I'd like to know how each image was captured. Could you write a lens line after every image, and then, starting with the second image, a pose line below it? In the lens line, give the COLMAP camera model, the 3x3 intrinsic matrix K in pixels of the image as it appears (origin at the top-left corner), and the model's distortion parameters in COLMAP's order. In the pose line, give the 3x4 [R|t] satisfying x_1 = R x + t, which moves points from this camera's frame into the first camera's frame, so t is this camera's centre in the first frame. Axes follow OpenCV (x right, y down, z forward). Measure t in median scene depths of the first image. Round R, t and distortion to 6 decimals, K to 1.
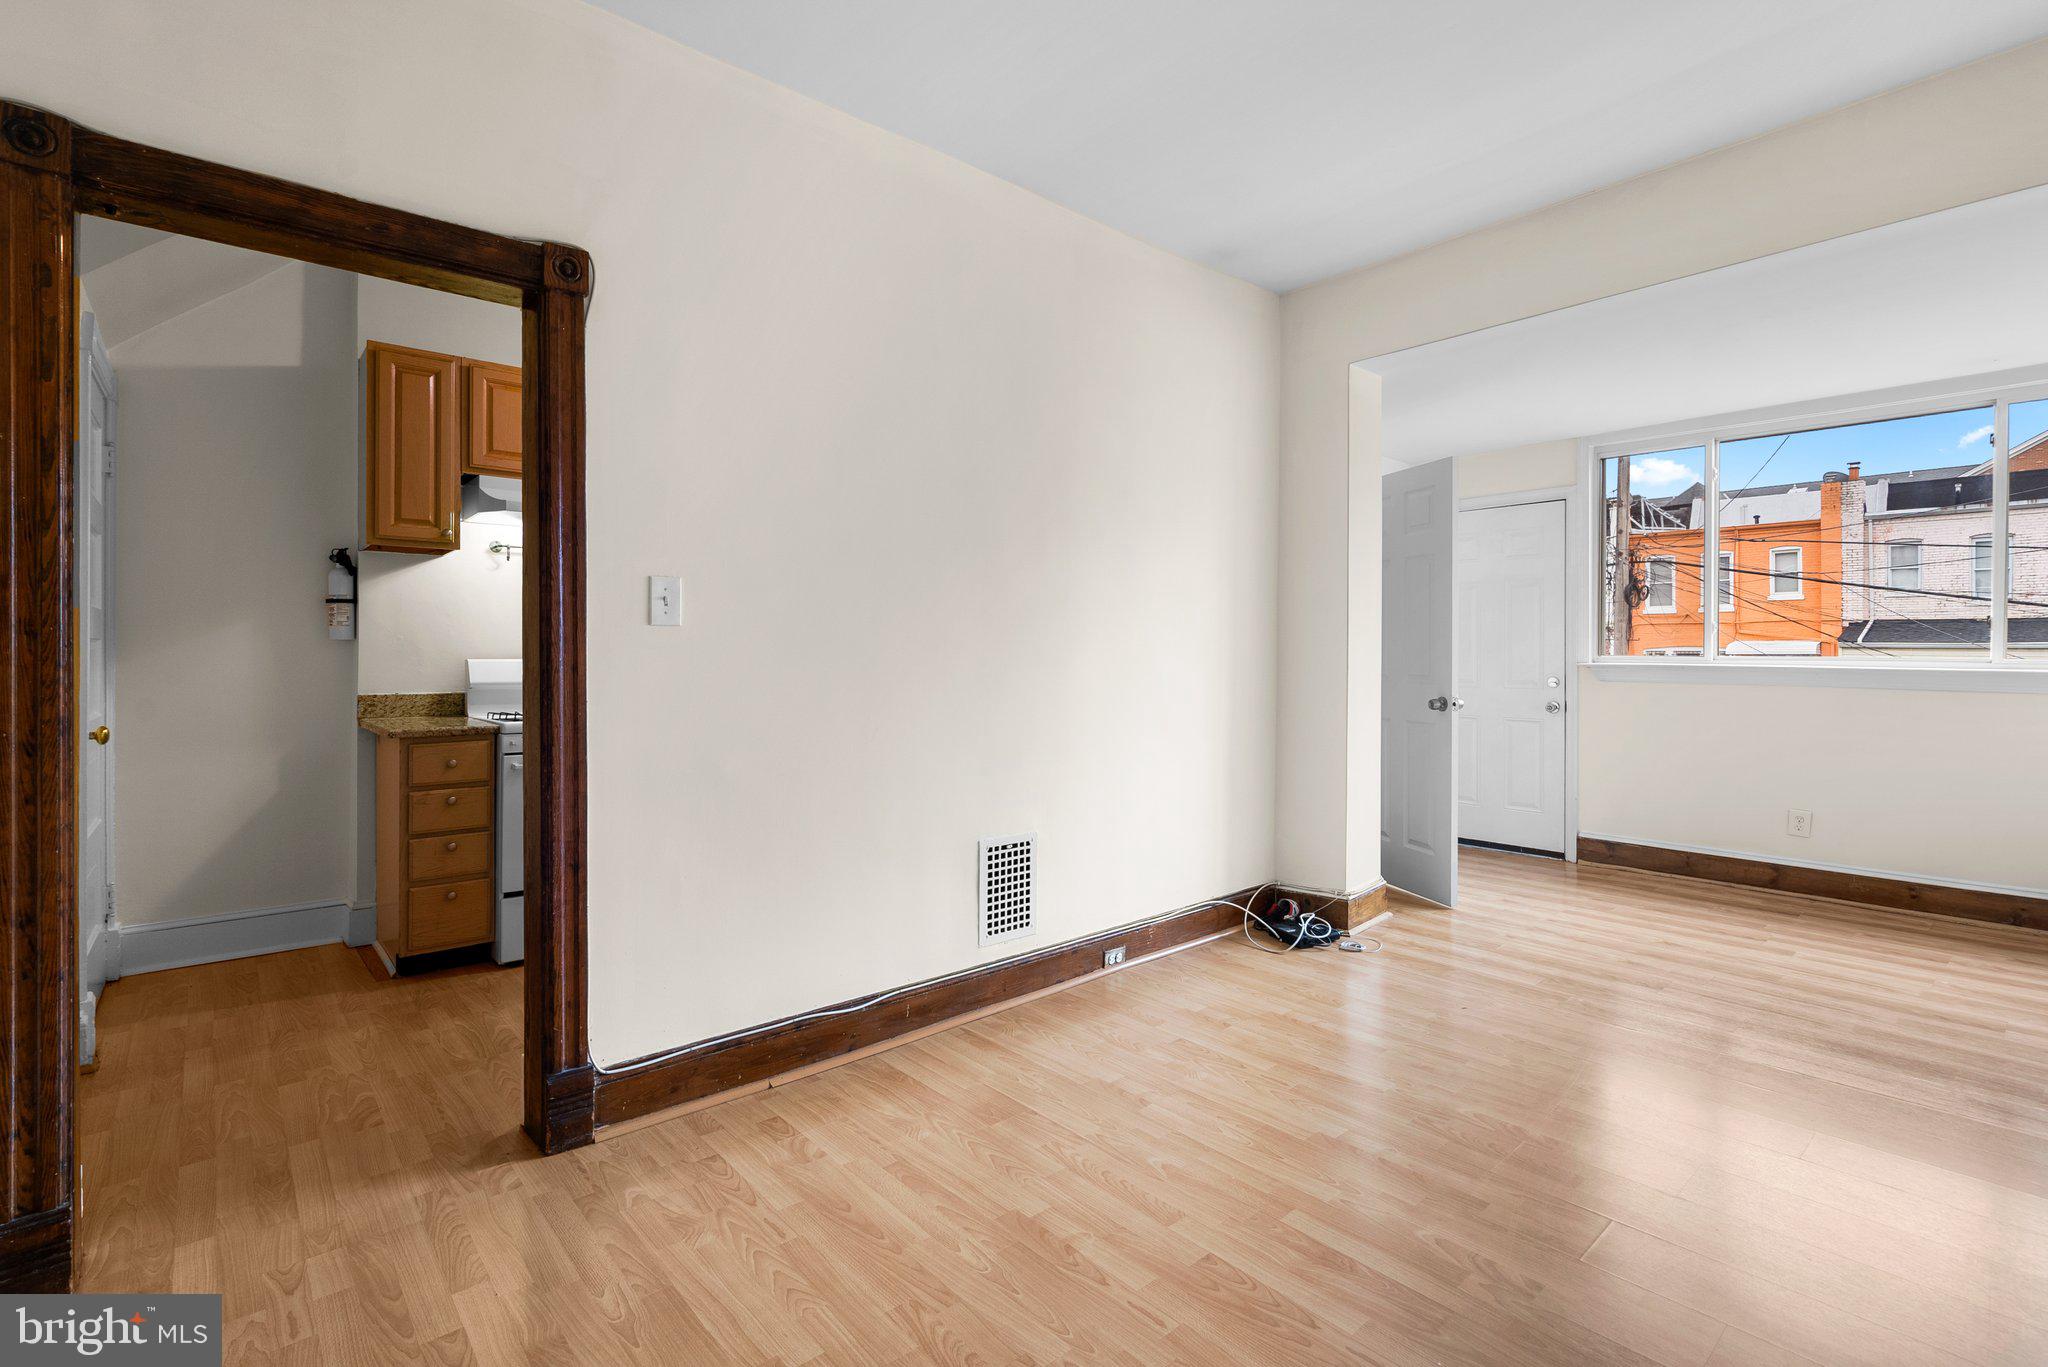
lens RADIAL K [[947.1, 0, 1026.3], [0, 947.1, 656.9], [0, 0, 1]] dist [-0.003612, 0.002464]
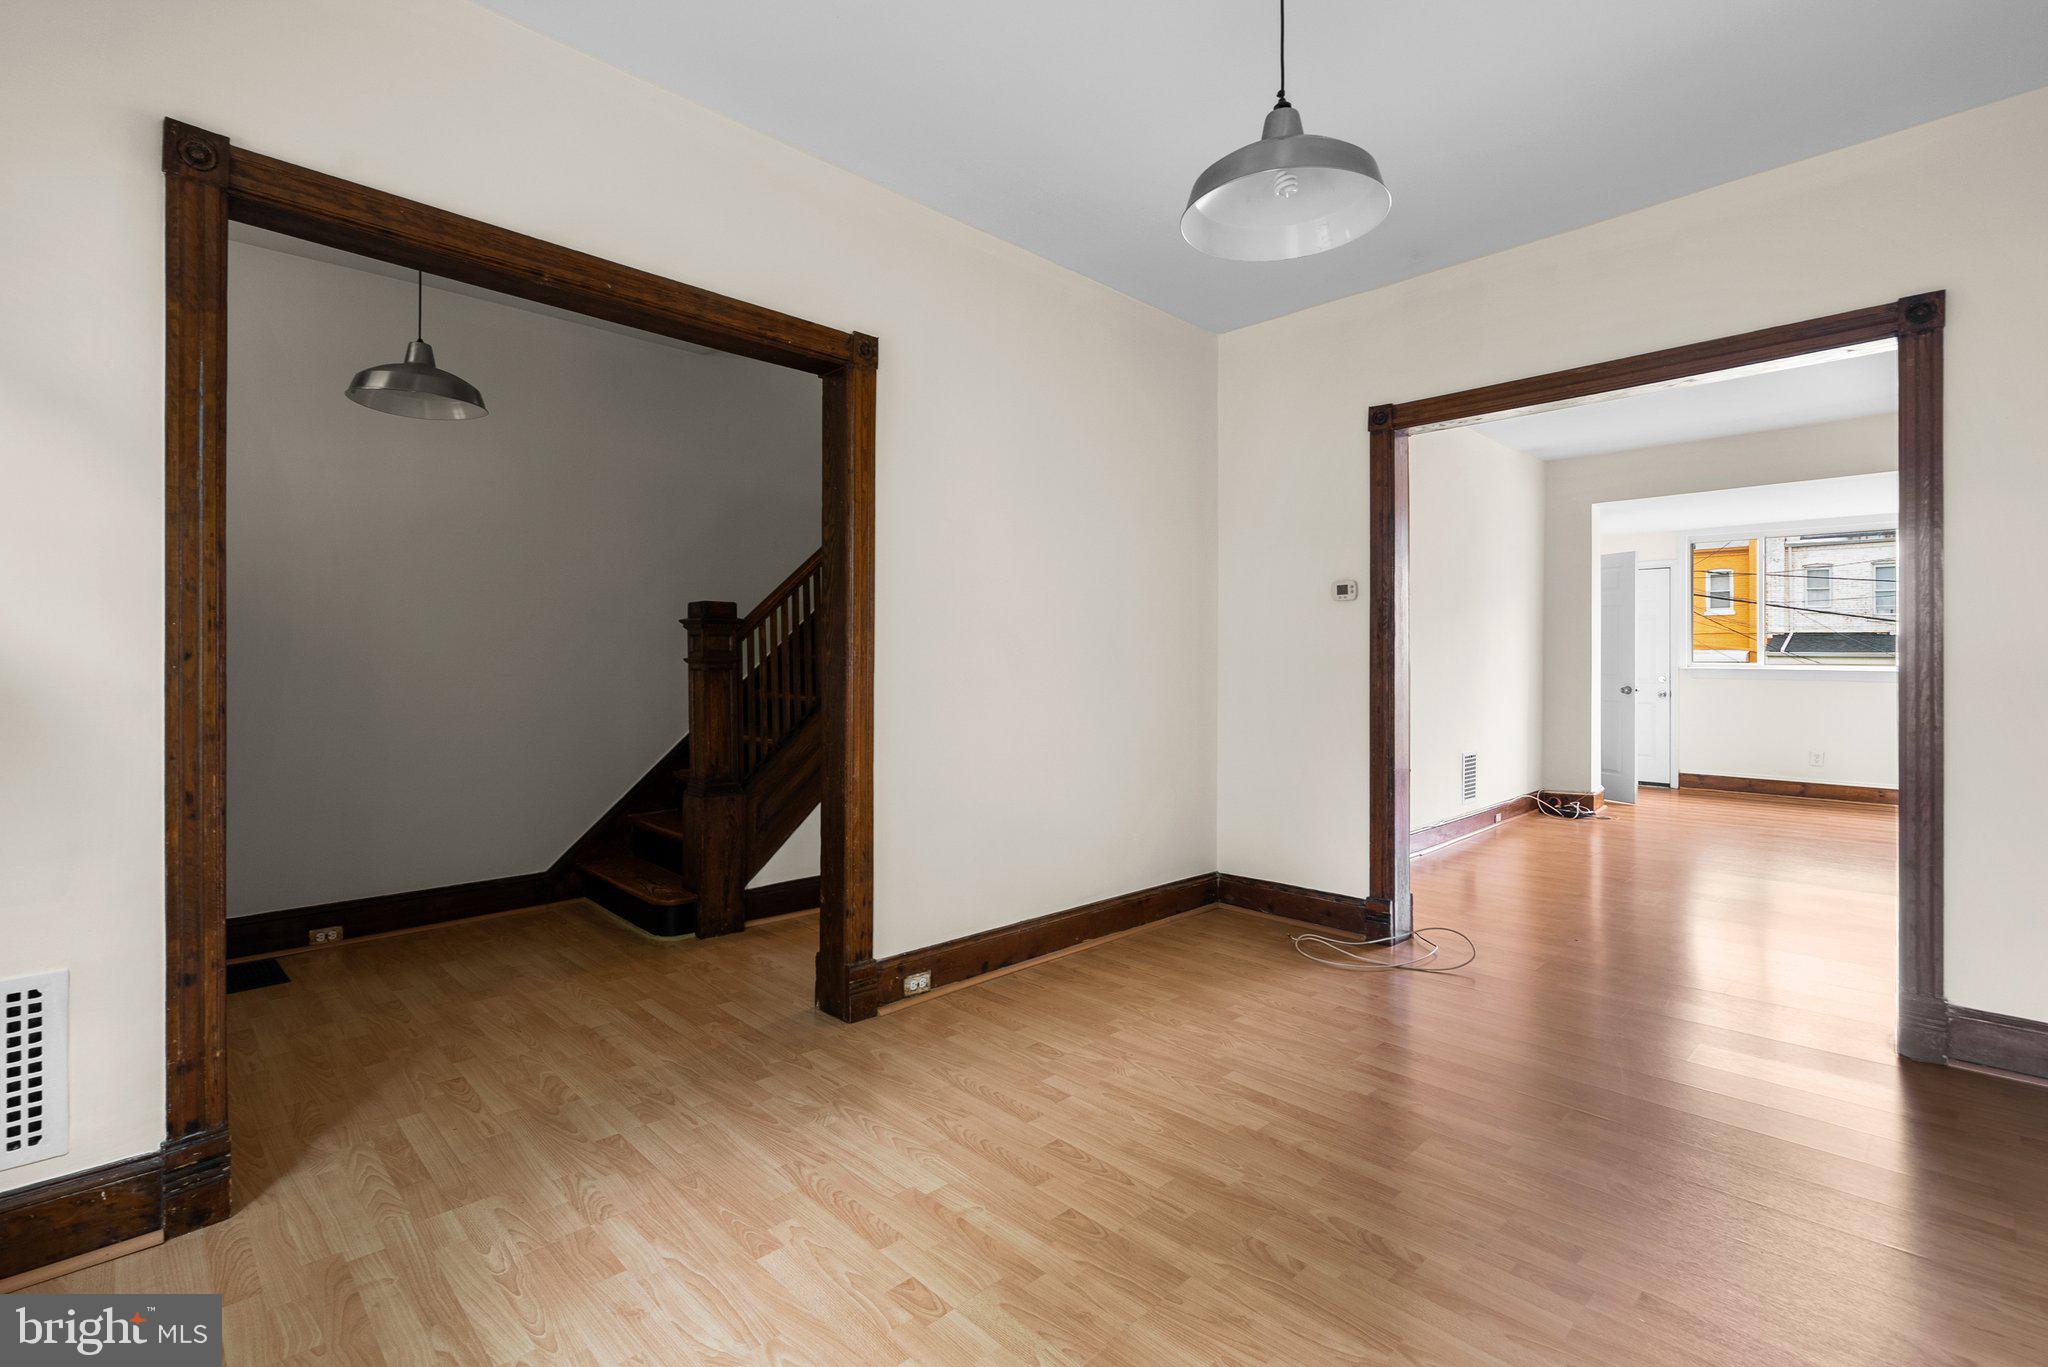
lens RADIAL K [[947.1, 0, 1013.3], [0, 947.1, 658.7], [0, 0, 1]] dist [-0.003612, 0.002464]
pose [[0.998468, 0.002800, 0.055258, -0.829709], [-0.002558, 0.999987, -0.004458, 0.001775], [-0.055270, 0.004310, 0.998462, -0.724524]]
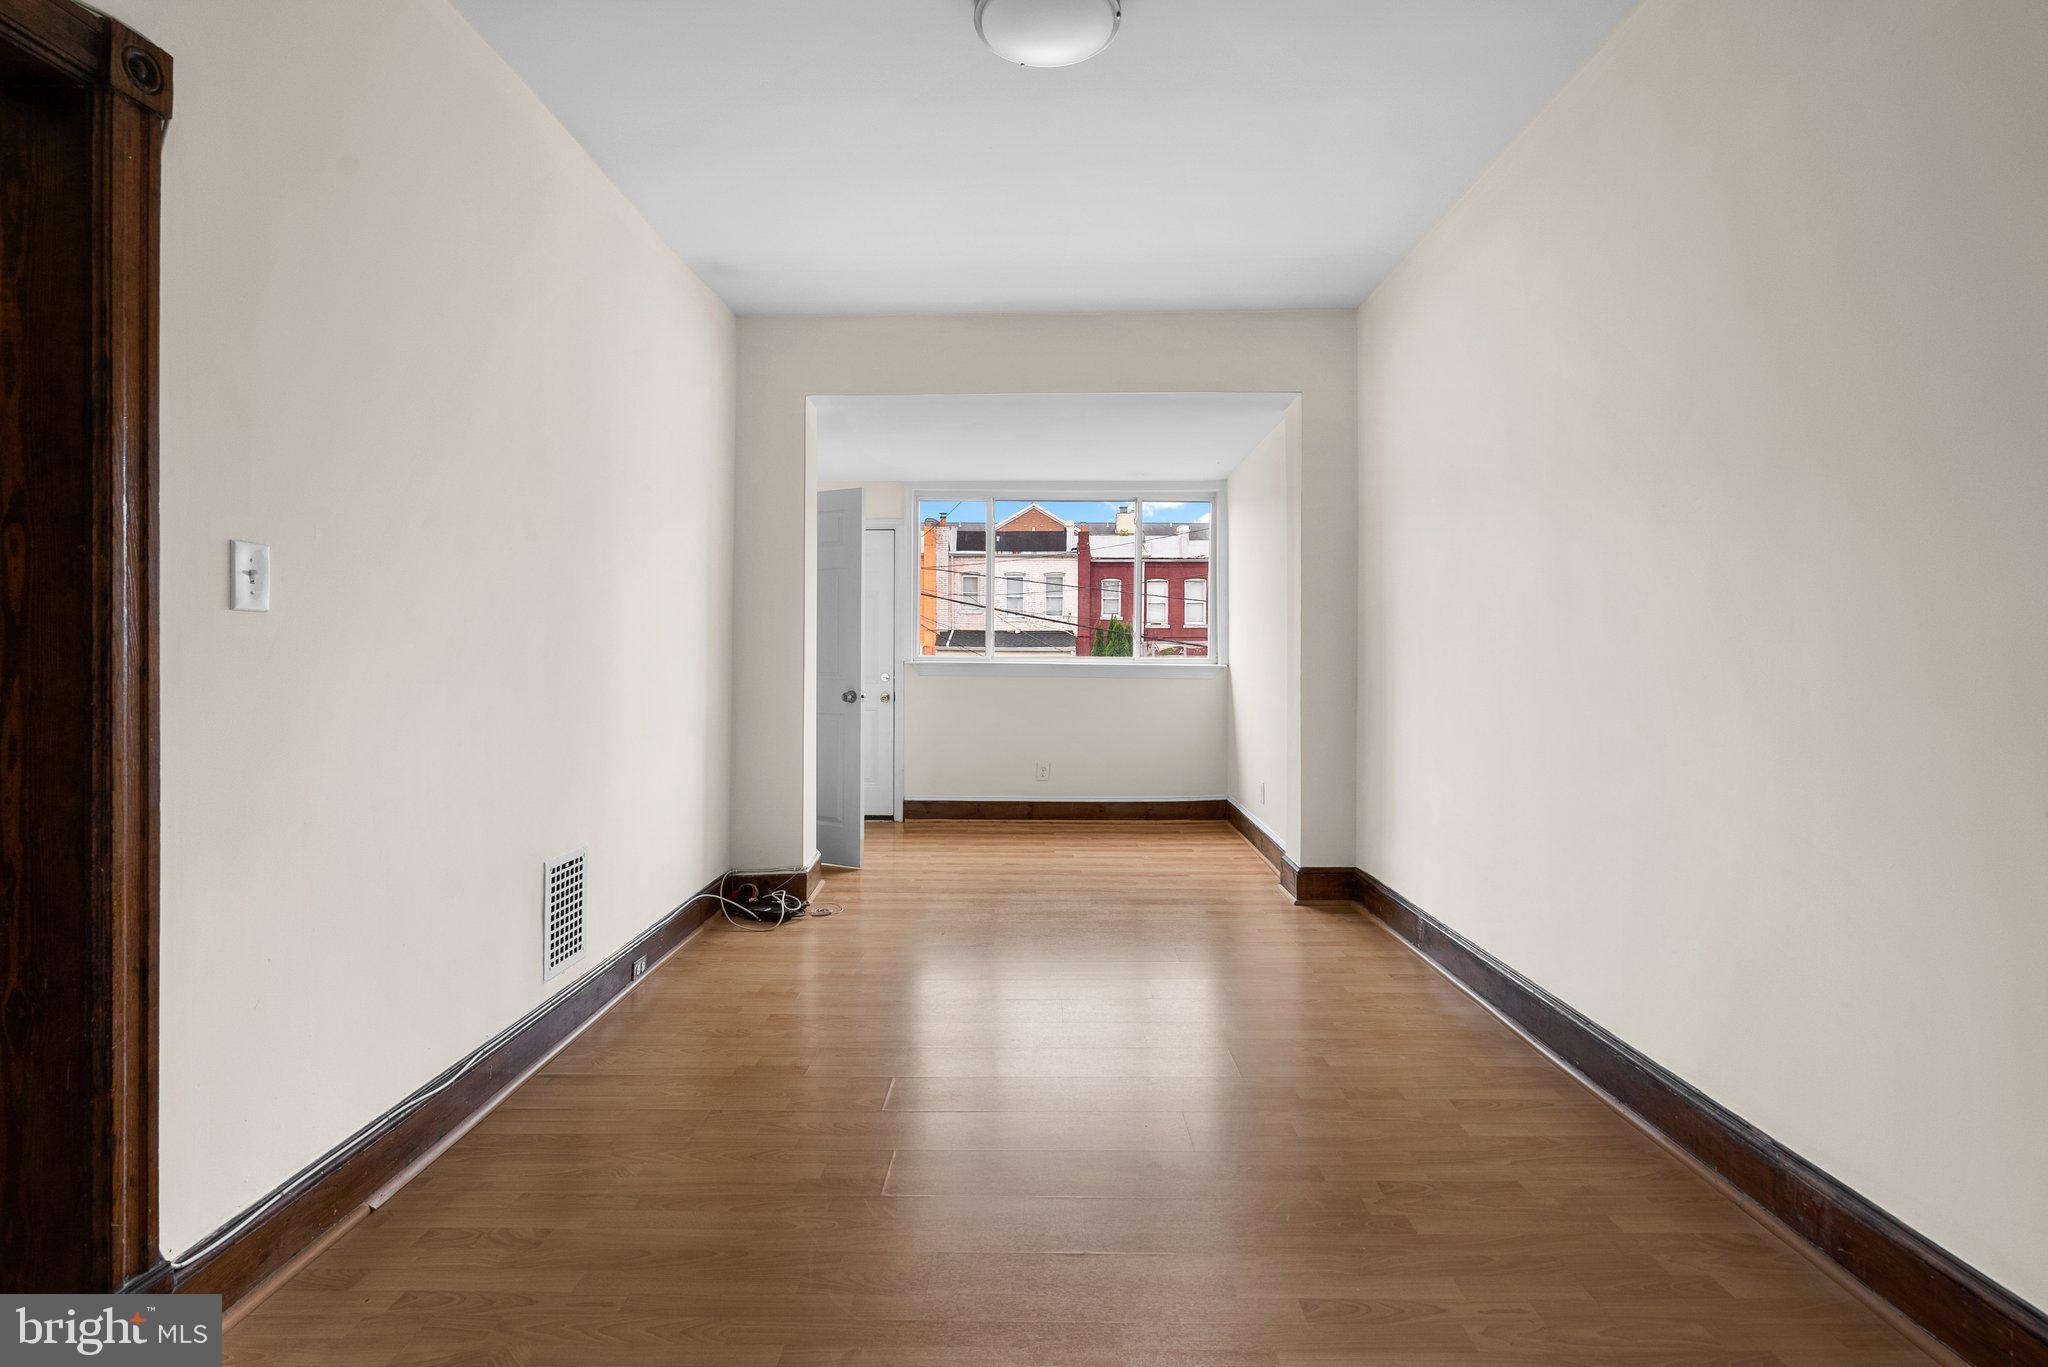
lens RADIAL K [[947.1, 0, 1029.9], [0, 947.1, 654.1], [0, 0, 1]] dist [-0.003612, 0.002464]
pose [[0.666667, 0.002723, 0.745351, -0.298984], [-0.000356, 0.999994, -0.003335, 0.000801], [-0.745355, 0.001958, 0.666664, 0.049678]]
